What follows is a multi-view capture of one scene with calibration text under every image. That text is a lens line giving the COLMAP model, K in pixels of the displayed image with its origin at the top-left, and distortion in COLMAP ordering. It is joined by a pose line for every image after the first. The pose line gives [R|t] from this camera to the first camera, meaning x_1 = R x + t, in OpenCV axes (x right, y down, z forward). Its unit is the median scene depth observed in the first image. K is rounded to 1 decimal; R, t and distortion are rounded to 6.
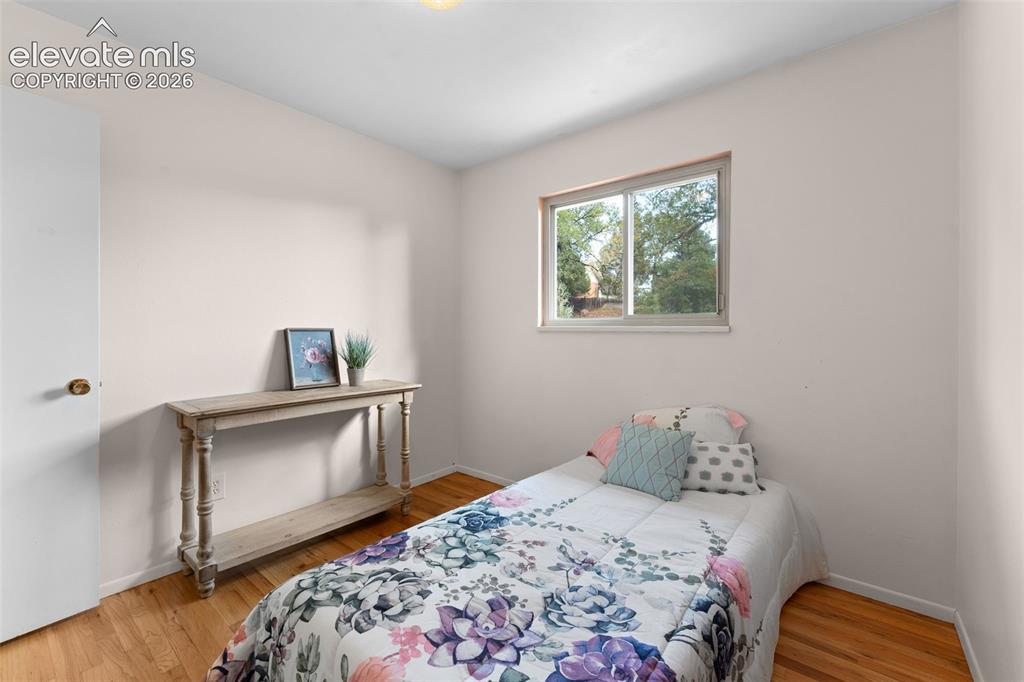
lens RADIAL K [[420.3, 0, 513.9], [0, 420.3, 329.5], [0, 0, 1]] dist [-0.001256, -0.000098]
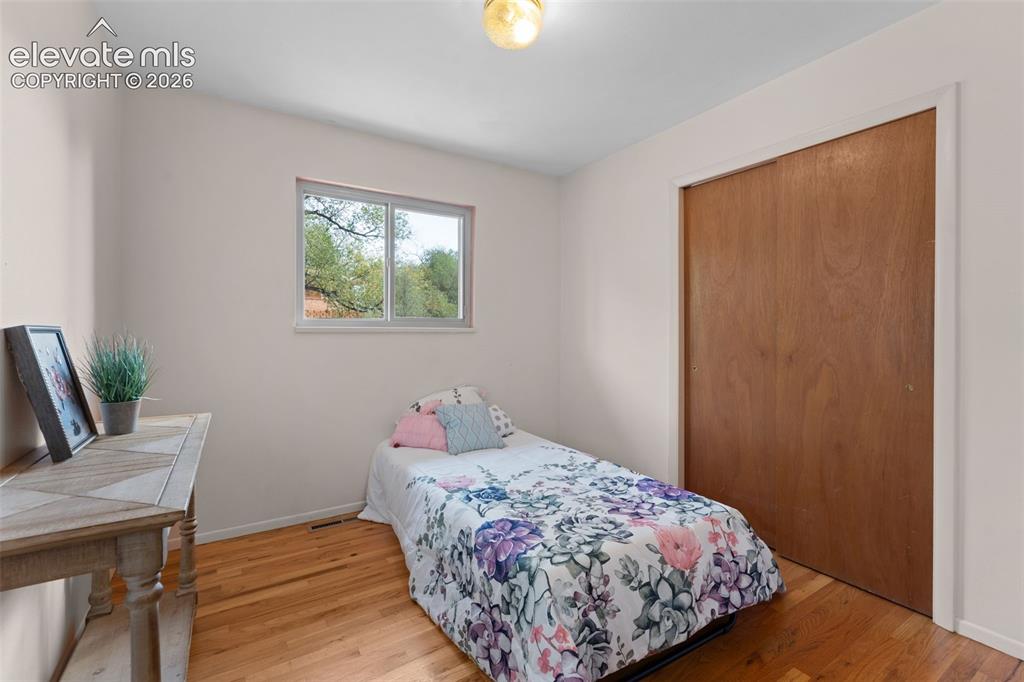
lens RADIAL K [[432.1, 0, 510.7], [0, 432.1, 330.4], [0, 0, 1]] dist [0.000526, -0.000036]
pose [[0.332010, 0.001860, 0.943274, -1.433153], [0.002821, 0.999992, -0.002964, 0.009853], [-0.943272, 0.003645, 0.332002, 0.668510]]
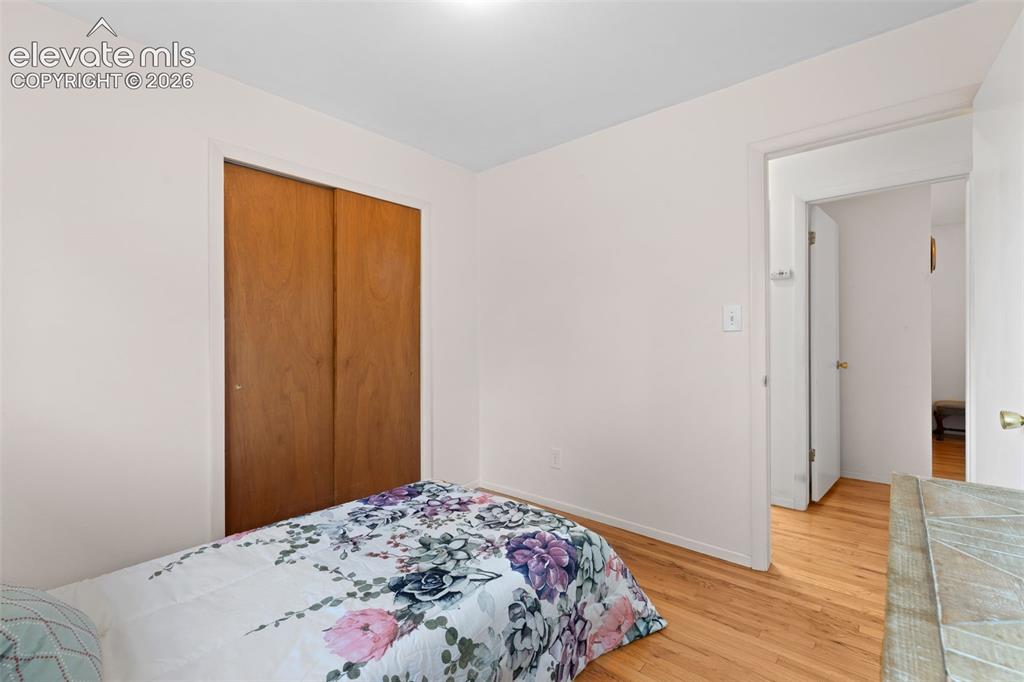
lens RADIAL K [[449.3, 0, 492.8], [0, 449.3, 340.1], [0, 0, 1]] dist [-0.000453, -0.000089]
pose [[-0.997157, 0.008412, 0.074881, -0.328169], [0.008943, 0.999937, 0.006758, 0.002967], [-0.074819, 0.007408, -0.997170, 2.199037]]
